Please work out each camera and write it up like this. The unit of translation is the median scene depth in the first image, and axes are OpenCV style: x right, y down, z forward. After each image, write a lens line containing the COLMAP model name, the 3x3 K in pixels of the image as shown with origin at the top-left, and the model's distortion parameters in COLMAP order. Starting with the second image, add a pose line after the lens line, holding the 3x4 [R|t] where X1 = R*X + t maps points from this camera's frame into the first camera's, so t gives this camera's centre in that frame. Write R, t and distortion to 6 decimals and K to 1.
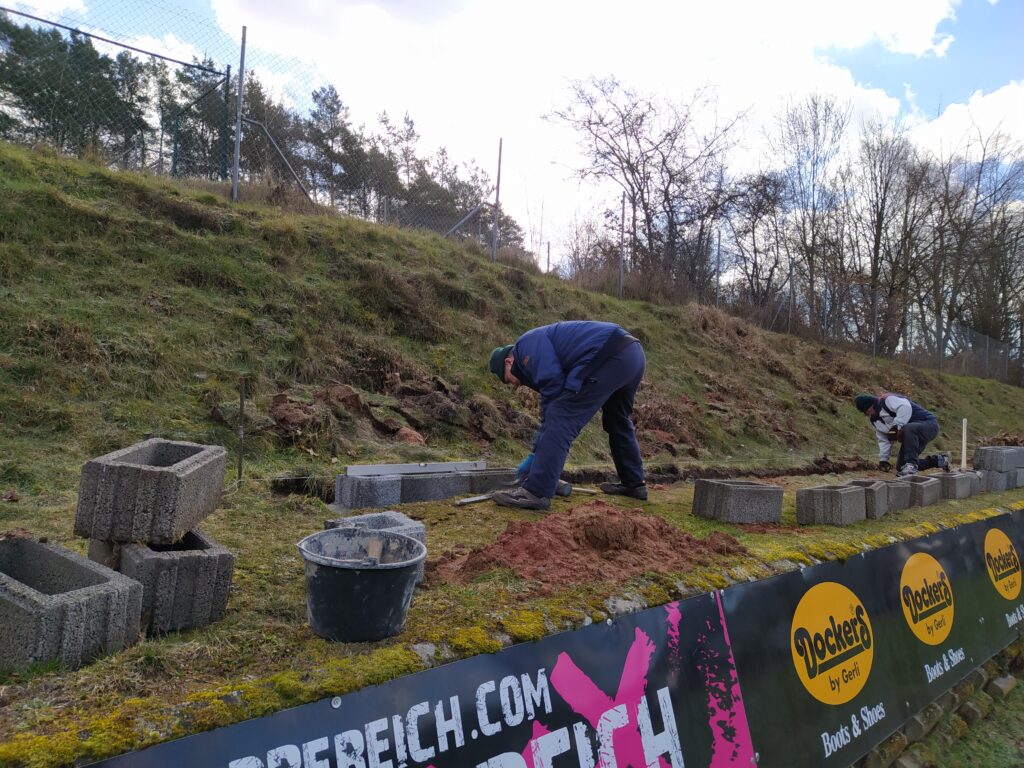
lens RADIAL K [[774.2, 0, 513.7], [0, 774.2, 385.2], [0, 0, 1]] dist [0.117943, -0.183209]
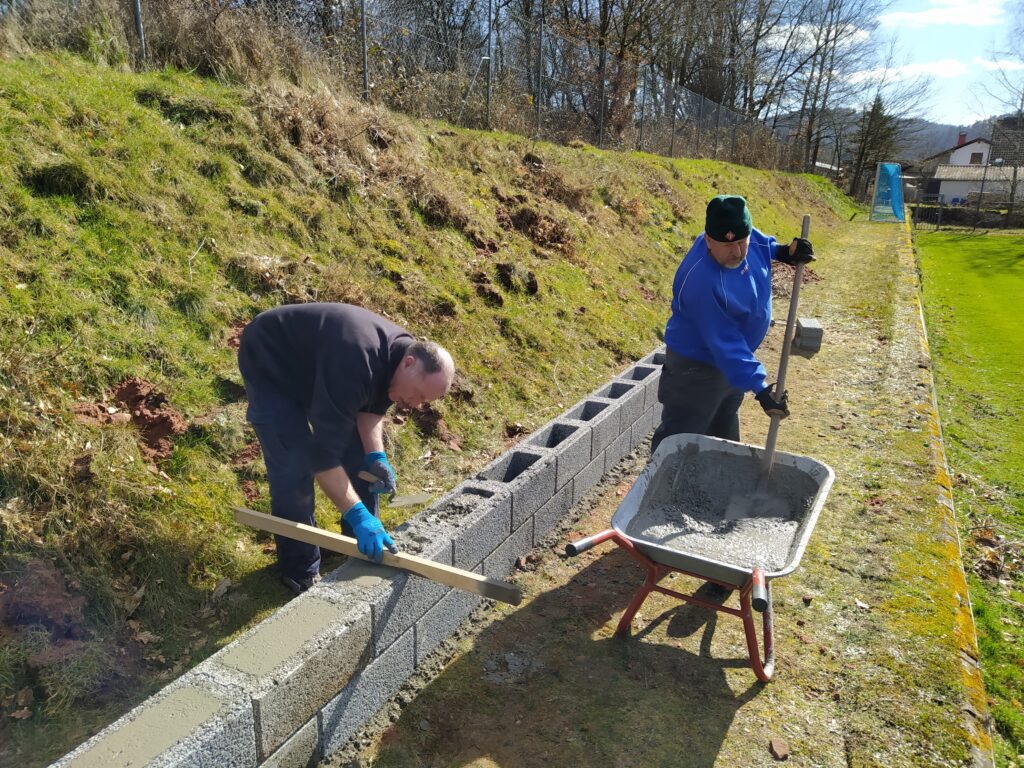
lens RADIAL K [[774.2, 0, 513.7], [0, 774.2, 385.2], [0, 0, 1]] dist [0.117943, -0.183209]
pose [[0.948808, -0.104308, 0.298132, 0.410777], [0.010762, 0.954024, 0.299536, -0.138844], [-0.315670, -0.280994, 0.906308, 0.879563]]
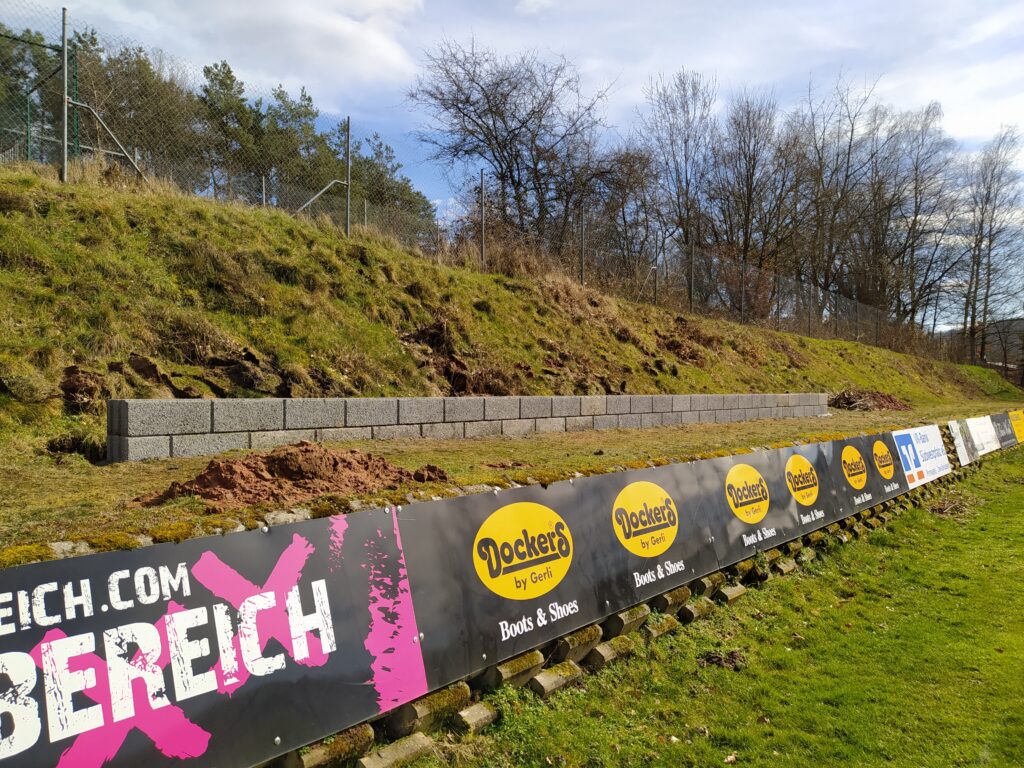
lens RADIAL K [[778.6, 0, 511.9], [0, 778.6, 386.9], [0, 0, 1]] dist [0.085605, -0.126268]
pose [[0.995172, -0.034977, 0.091700, 0.161216], [0.032242, 0.998995, 0.031145, 0.021169], [-0.092698, -0.028038, 0.995299, -0.104448]]
